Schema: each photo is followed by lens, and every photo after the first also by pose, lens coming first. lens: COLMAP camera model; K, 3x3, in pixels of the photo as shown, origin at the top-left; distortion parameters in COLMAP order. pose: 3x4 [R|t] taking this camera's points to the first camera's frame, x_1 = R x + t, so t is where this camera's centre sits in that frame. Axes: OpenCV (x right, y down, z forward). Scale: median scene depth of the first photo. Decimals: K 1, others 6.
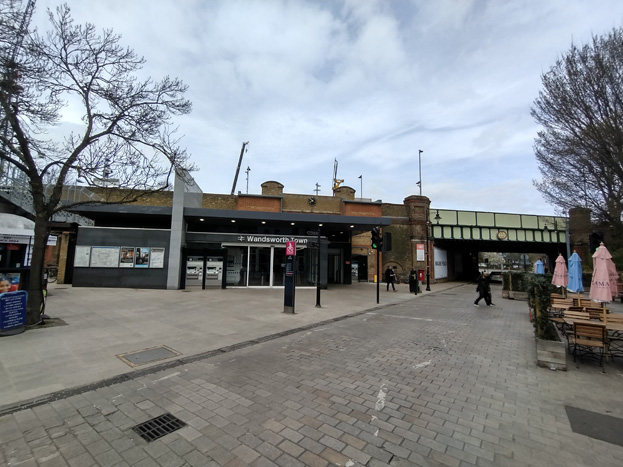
lens RADIAL K [[286.6, 0, 311.5], [0, 286.6, 233.5], [0, 0, 1]] dist [-0.000056, -0.000036]
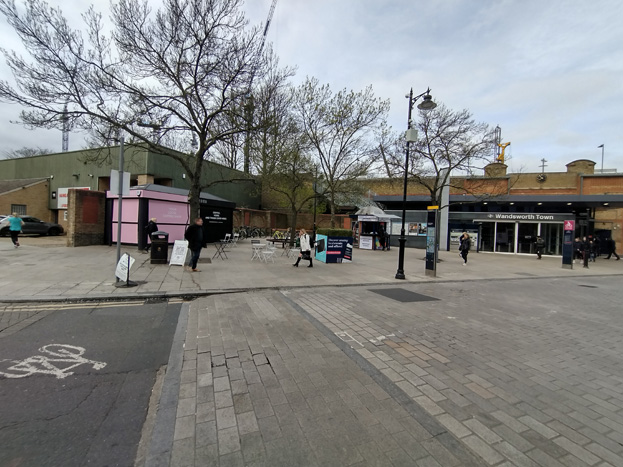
lens RADIAL K [[286.6, 0, 311.5], [0, 286.6, 233.5], [0, 0, 1]] dist [-0.000056, -0.000036]
pose [[0.849753, 0.019048, -0.526837, -0.245956], [0.030083, 0.995967, 0.084532, -0.039344], [0.526322, -0.087680, 0.845753, -0.566064]]
